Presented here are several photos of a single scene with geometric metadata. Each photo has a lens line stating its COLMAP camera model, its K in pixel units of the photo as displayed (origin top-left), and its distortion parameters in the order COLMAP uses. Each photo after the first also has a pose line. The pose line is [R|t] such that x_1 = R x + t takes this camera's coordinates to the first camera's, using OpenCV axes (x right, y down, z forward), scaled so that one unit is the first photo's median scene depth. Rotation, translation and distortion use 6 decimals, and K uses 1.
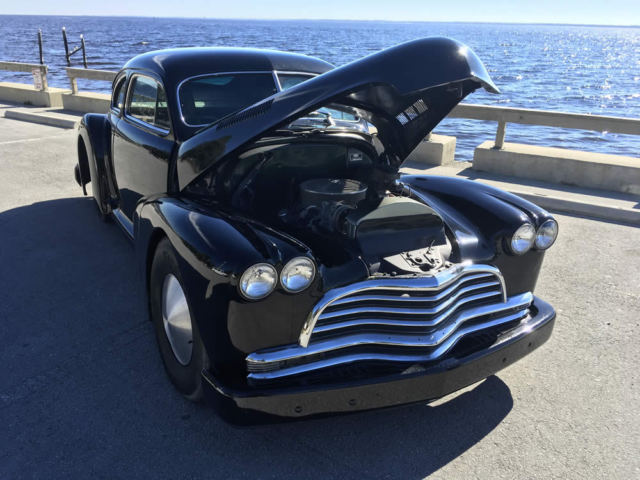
lens RADIAL K [[544.7, 0, 320.0], [0, 544.7, 240.0], [0, 0, 1]] dist [0.096466, -0.139623]
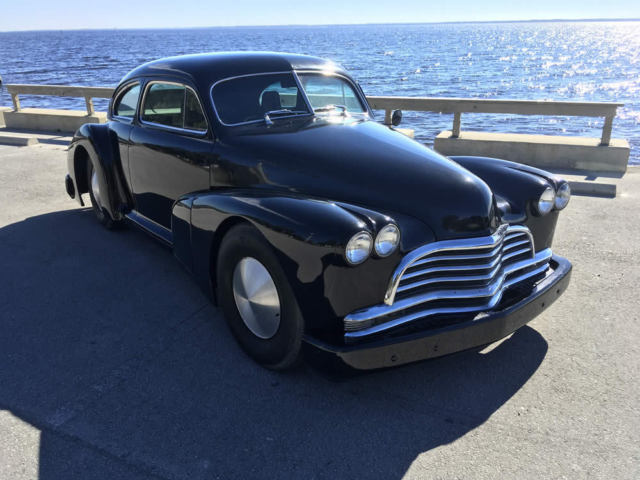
lens RADIAL K [[544.7, 0, 320.0], [0, 544.7, 240.0], [0, 0, 1]] dist [0.096466, -0.139623]
pose [[0.989091, -0.085742, 0.119776, -0.248293], [0.086639, 0.996237, -0.002288, 0.041070], [-0.119130, 0.012640, 0.992798, -0.099805]]
